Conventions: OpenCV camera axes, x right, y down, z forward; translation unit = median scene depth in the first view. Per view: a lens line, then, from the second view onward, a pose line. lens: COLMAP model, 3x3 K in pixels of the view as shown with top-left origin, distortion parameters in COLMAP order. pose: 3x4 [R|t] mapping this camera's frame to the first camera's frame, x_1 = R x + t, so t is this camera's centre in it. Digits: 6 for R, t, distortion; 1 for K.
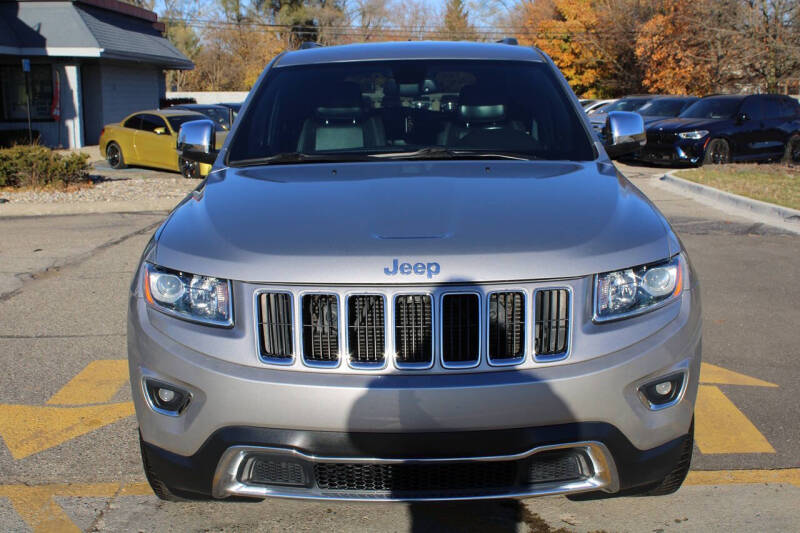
lens RADIAL K [[919.7, 0, 395.7], [0, 919.7, 263.9], [0, 0, 1]] dist [-0.040194, 0.000000]
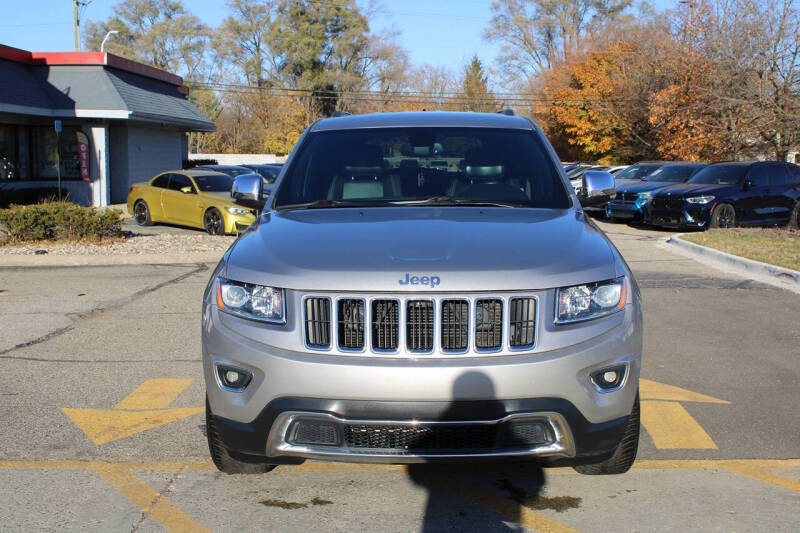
lens RADIAL K [[919.7, 0, 400.4], [0, 919.7, 272.8], [0, 0, 1]] dist [-0.040194, 0.000000]
pose [[0.999826, 0.013299, -0.013055, 0.003764], [-0.014046, 0.998167, -0.058865, 0.038794], [0.012248, 0.059039, 0.998181, -0.185779]]
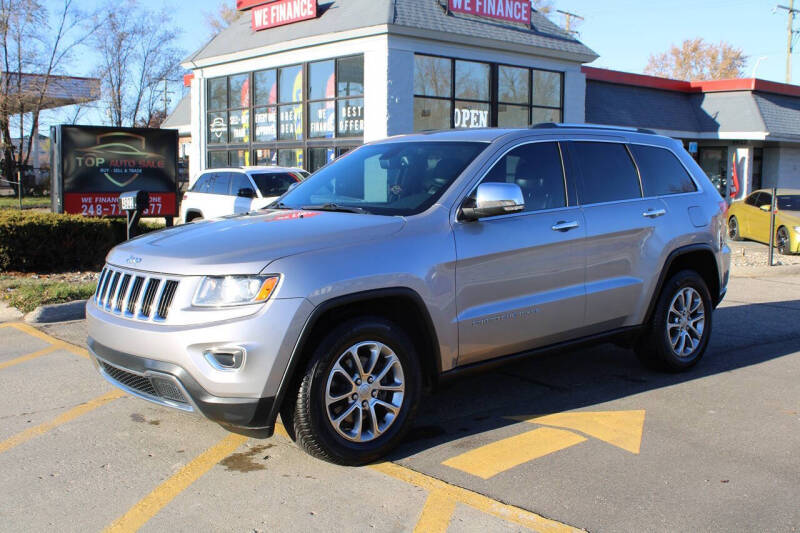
lens RADIAL K [[845.8, 0, 401.8], [0, 845.8, 266.5], [0, 0, 1]] dist [-0.055825, 0.000000]
pose [[0.694825, 0.091169, -0.713377, 0.843756], [-0.142731, 0.989682, -0.012538, -0.023854], [0.704873, 0.110533, 0.700668, 0.115165]]
